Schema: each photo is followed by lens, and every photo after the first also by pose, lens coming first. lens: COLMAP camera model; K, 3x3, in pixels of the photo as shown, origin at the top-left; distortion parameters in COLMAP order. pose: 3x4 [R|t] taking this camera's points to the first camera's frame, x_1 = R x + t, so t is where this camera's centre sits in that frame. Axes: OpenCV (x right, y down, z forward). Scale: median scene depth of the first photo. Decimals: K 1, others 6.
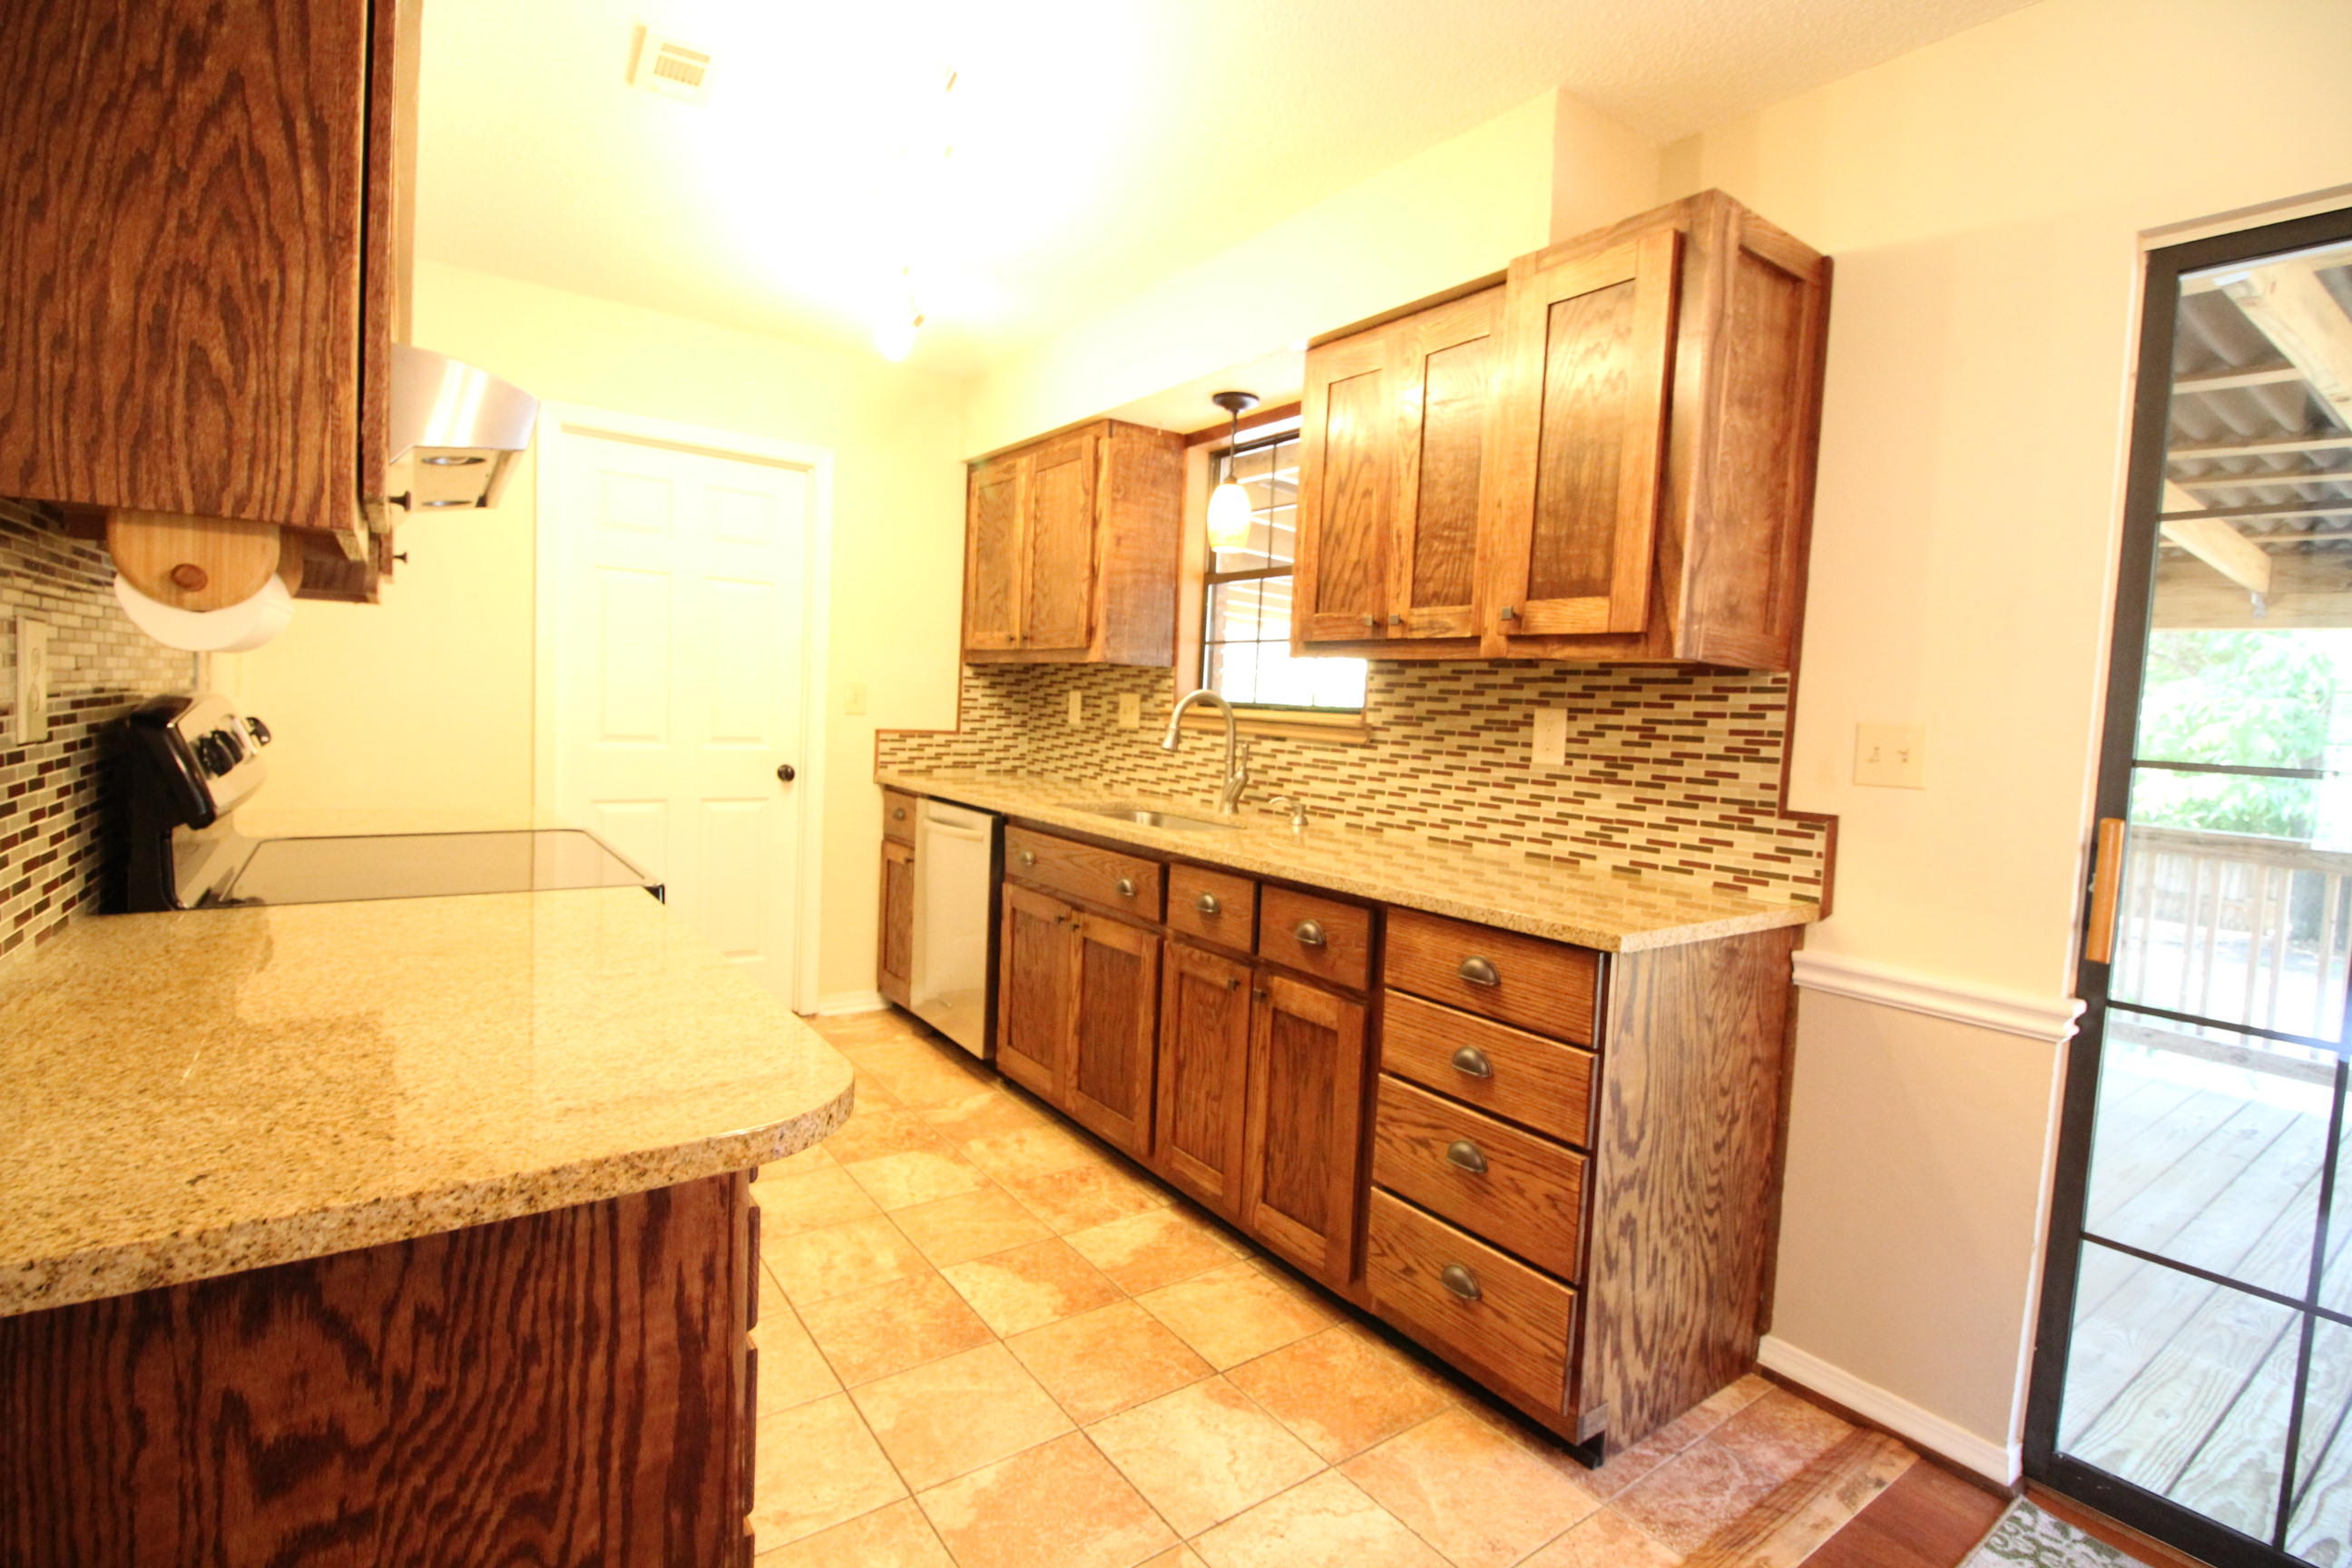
lens RADIAL K [[1093.7, 0, 1176.7], [0, 1093.7, 774.7], [0, 0, 1]] dist [-0.002078, -0.011775]
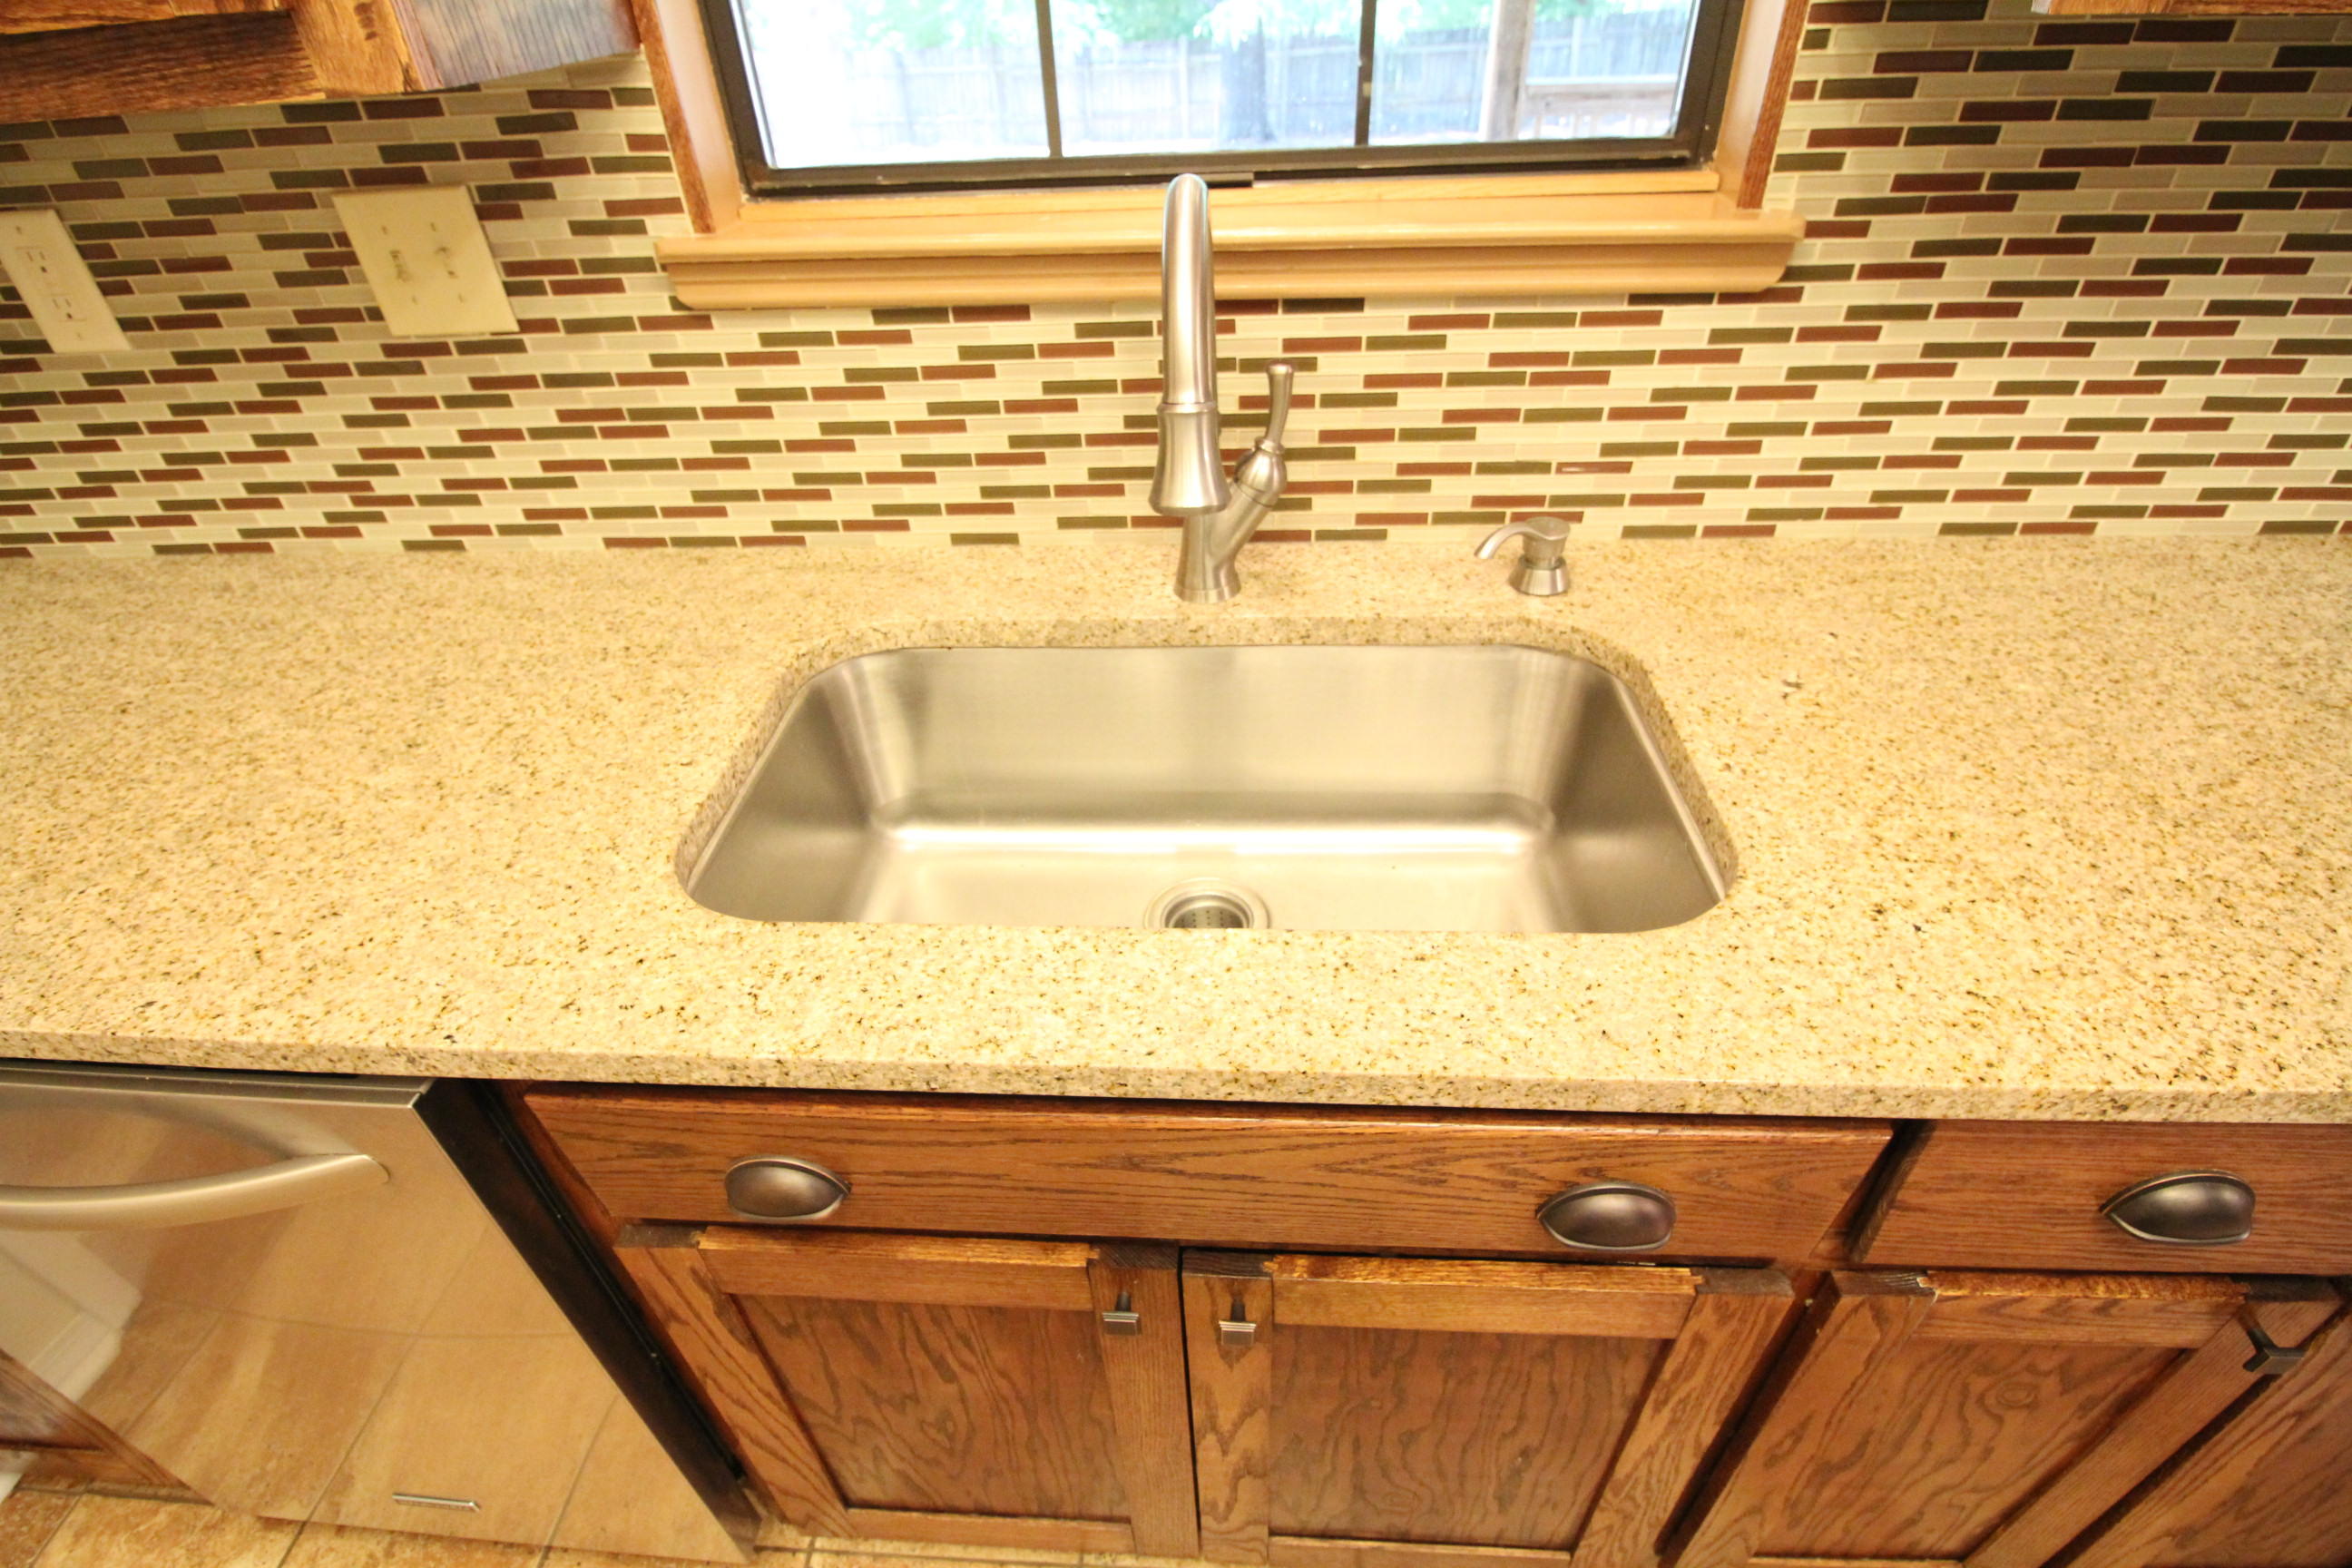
lens RADIAL K [[1093.7, 0, 1155.9], [0, 1093.7, 770.2], [0, 0, 1]] dist [-0.002078, -0.011775]
pose [[0.632699, -0.525844, 0.568489, -0.254719], [0.122650, 0.792883, 0.596903, -0.171832], [-0.764623, -0.307935, 0.566151, 1.247850]]
